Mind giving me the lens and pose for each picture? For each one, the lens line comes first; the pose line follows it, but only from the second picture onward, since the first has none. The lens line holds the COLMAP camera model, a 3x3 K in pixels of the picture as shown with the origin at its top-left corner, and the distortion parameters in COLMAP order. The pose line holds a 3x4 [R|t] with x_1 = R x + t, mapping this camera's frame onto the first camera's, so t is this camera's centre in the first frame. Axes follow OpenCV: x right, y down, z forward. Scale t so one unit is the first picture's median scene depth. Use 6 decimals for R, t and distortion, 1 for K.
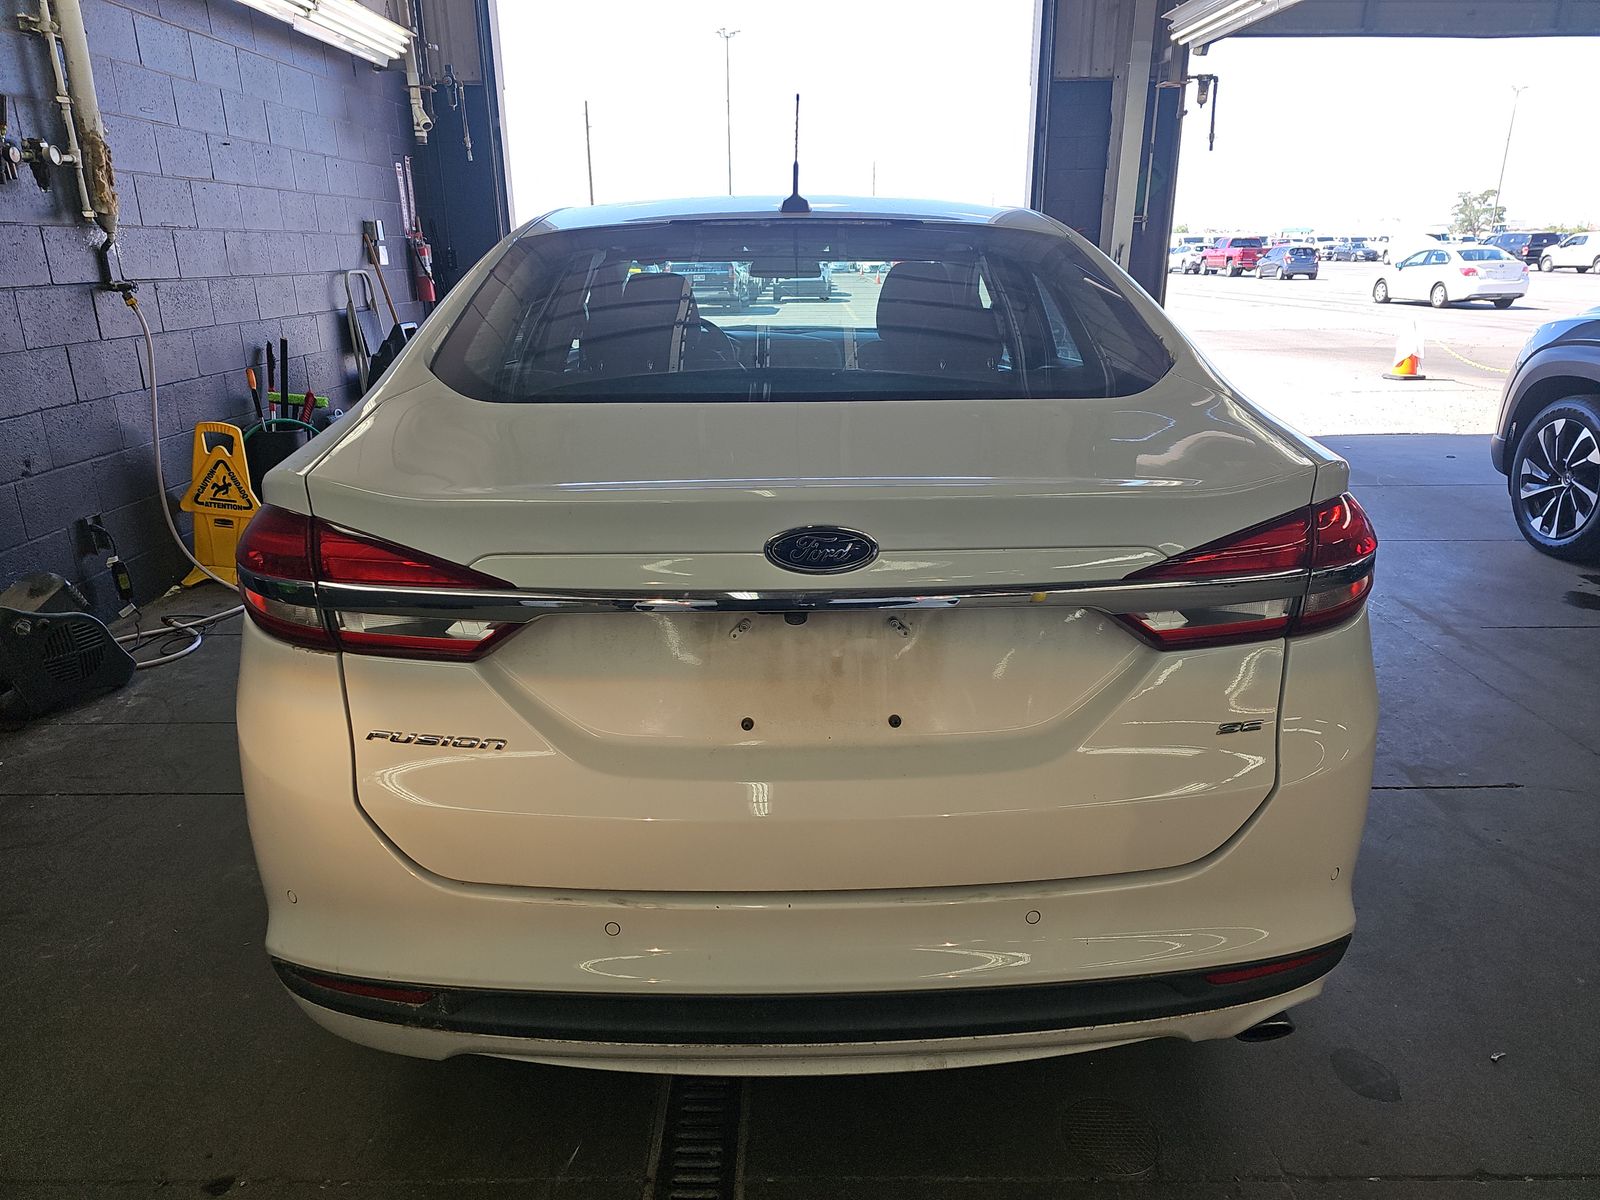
lens RADIAL K [[1067.6, 0, 803.4], [0, 1067.6, 611.6], [0, 0, 1]] dist [0.011013, -0.018521]
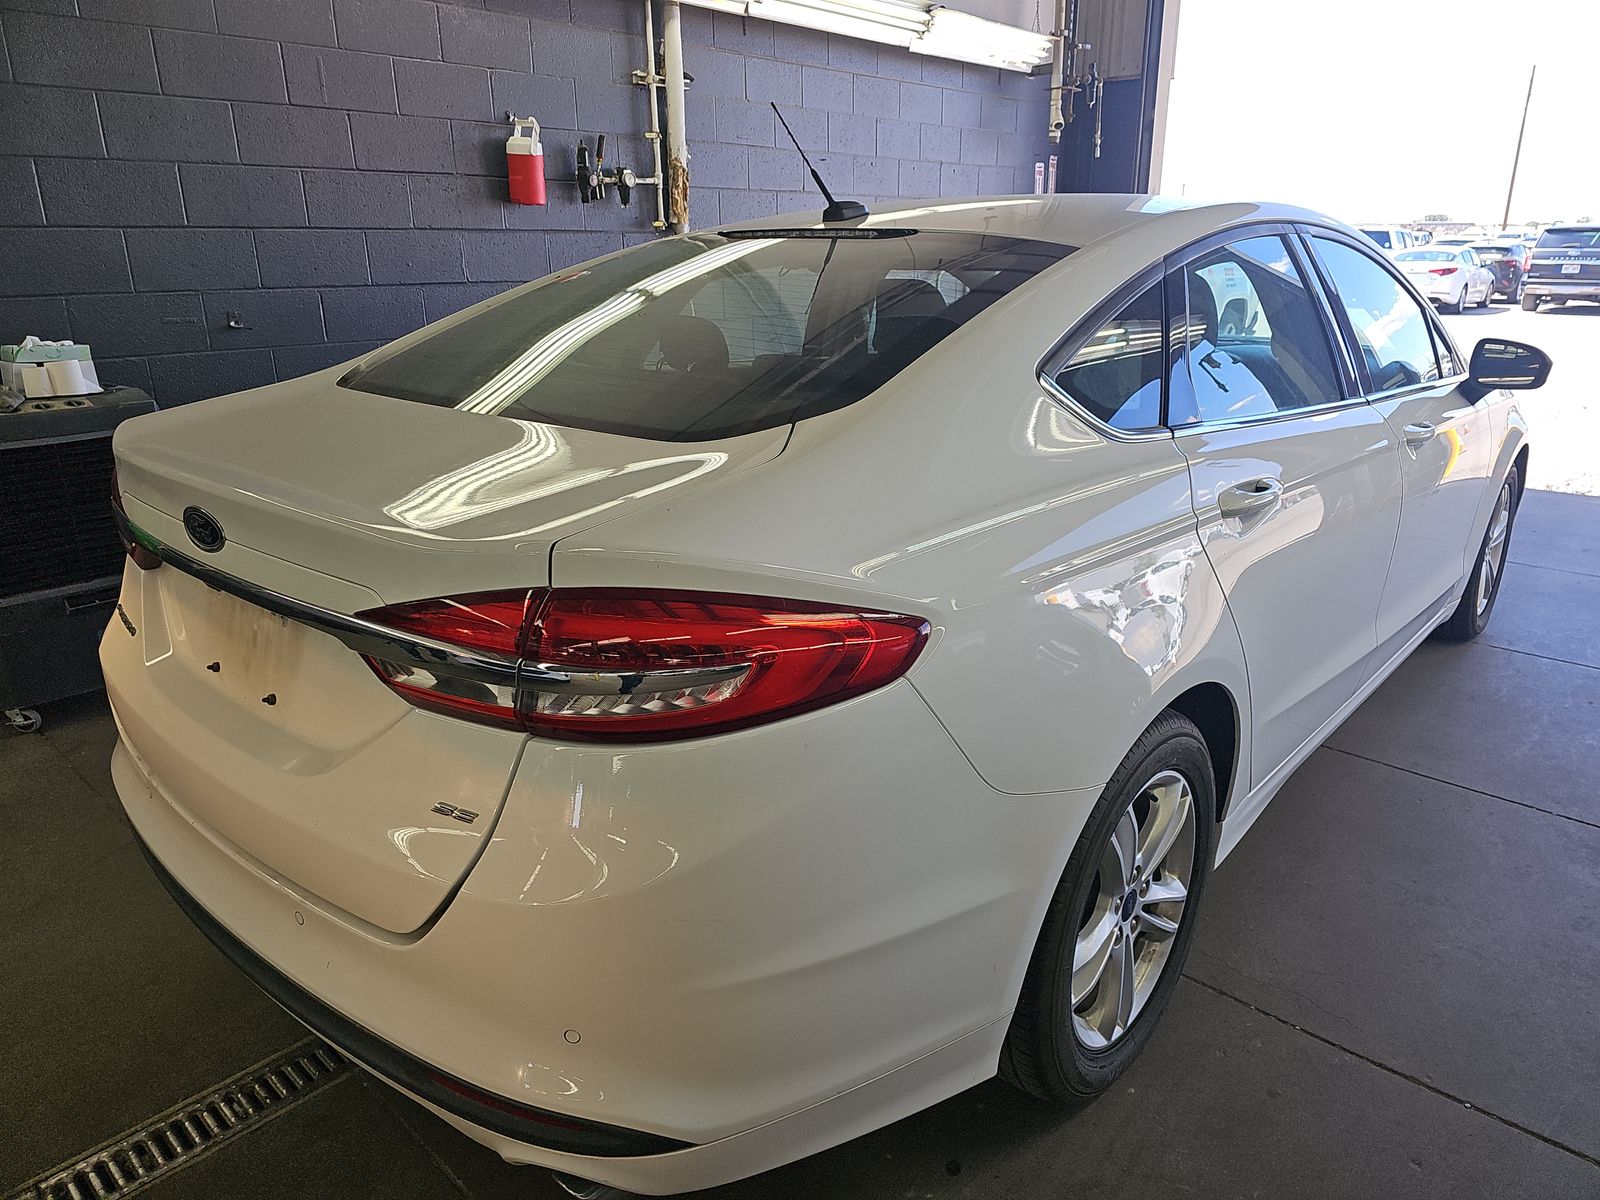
lens RADIAL K [[1067.6, 0, 806.4], [0, 1067.6, 599.9], [0, 0, 1]] dist [0.011013, -0.018521]
pose [[0.738755, 0.205520, -0.641875, 0.270976], [-0.206908, 0.975541, 0.074218, -0.044517], [0.641429, 0.077980, 0.763209, 0.118297]]
